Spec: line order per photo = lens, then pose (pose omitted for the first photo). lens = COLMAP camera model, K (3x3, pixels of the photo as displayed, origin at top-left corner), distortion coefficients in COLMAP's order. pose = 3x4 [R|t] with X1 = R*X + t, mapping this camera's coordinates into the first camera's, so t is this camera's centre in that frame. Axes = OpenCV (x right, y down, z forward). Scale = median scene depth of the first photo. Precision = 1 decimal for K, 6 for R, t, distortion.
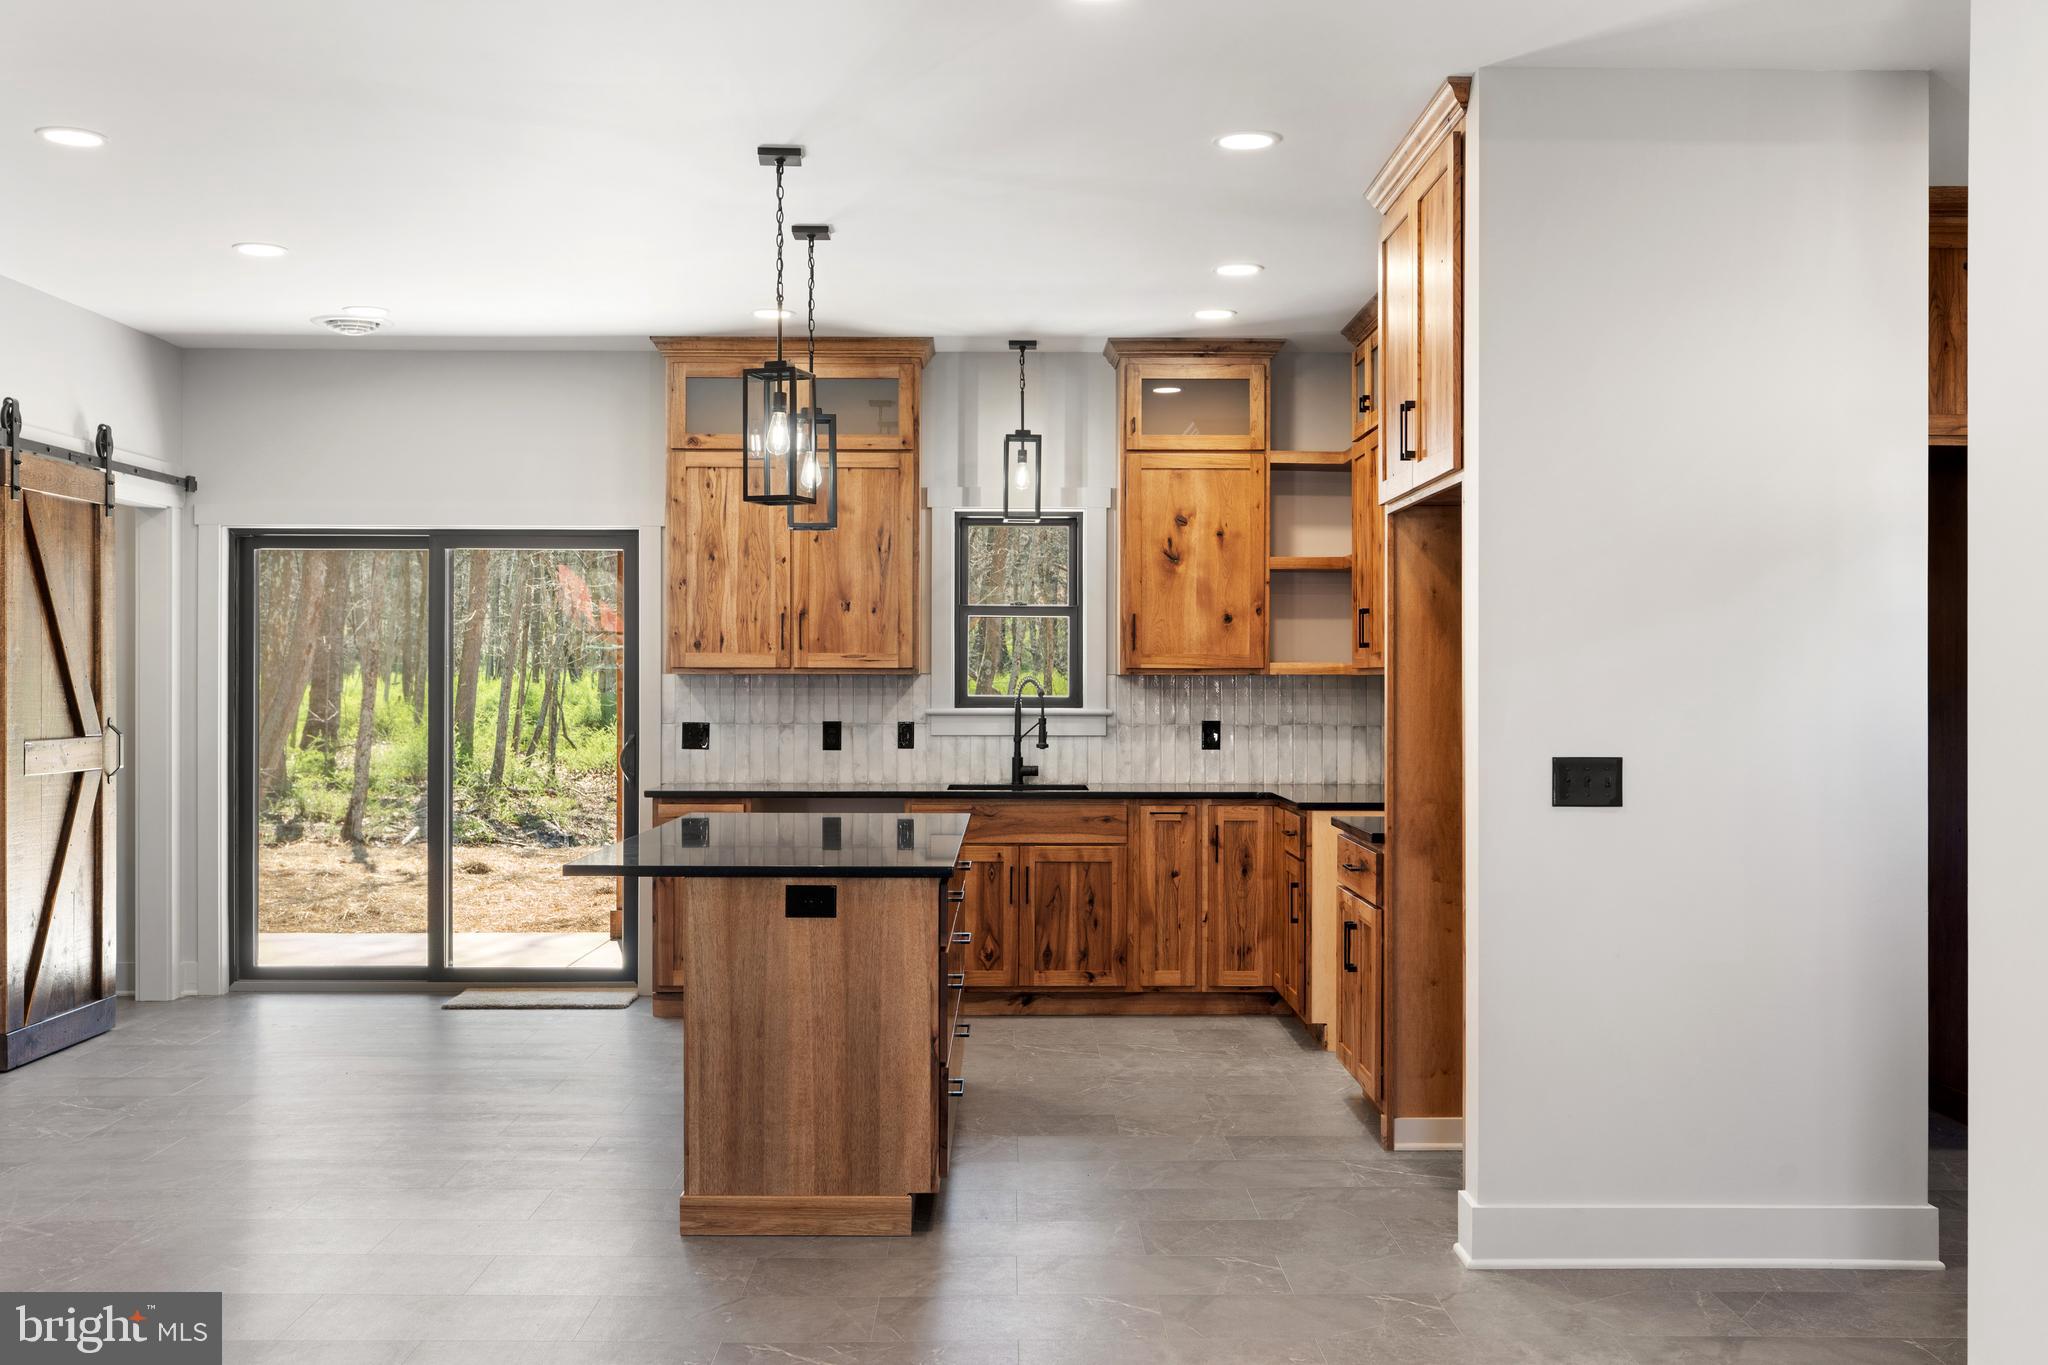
lens RADIAL K [[2046.7, 0, 1011.4], [0, 2046.7, 689.6], [0, 0, 1]] dist [0.018989, 0.000000]
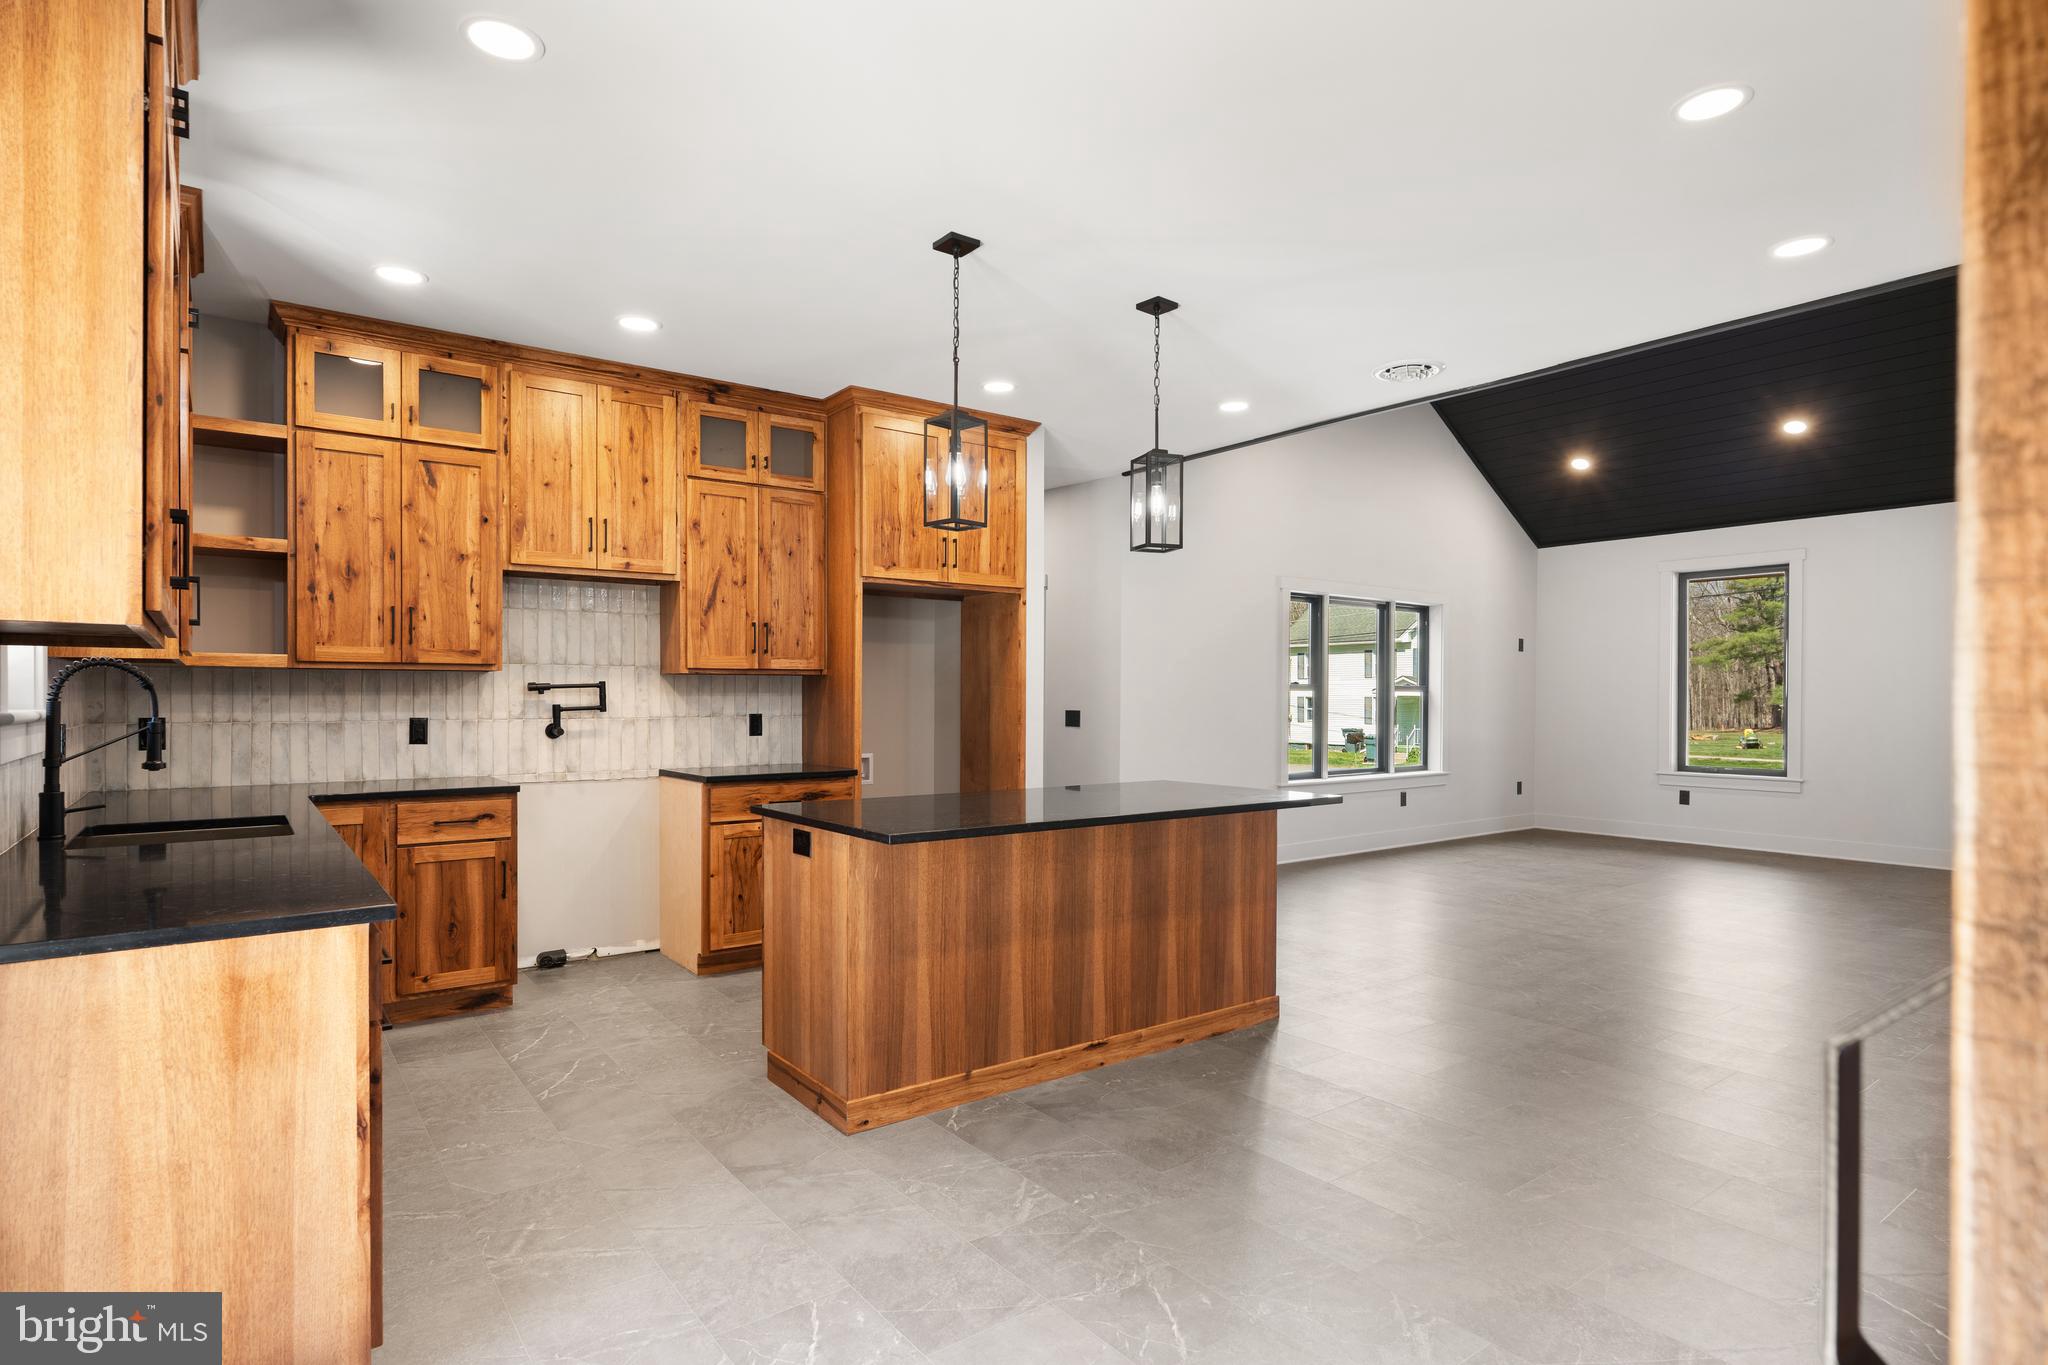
lens RADIAL K [[1055.7, 0, 1020.4], [0, 1055.7, 702.7], [0, 0, 1]] dist [-0.000692, 0.002369]
pose [[-0.596067, -0.006592, 0.802908, -0.419772], [0.001806, 0.999953, 0.009551, 0.005043], [-0.802933, 0.007143, -0.596026, 0.985663]]
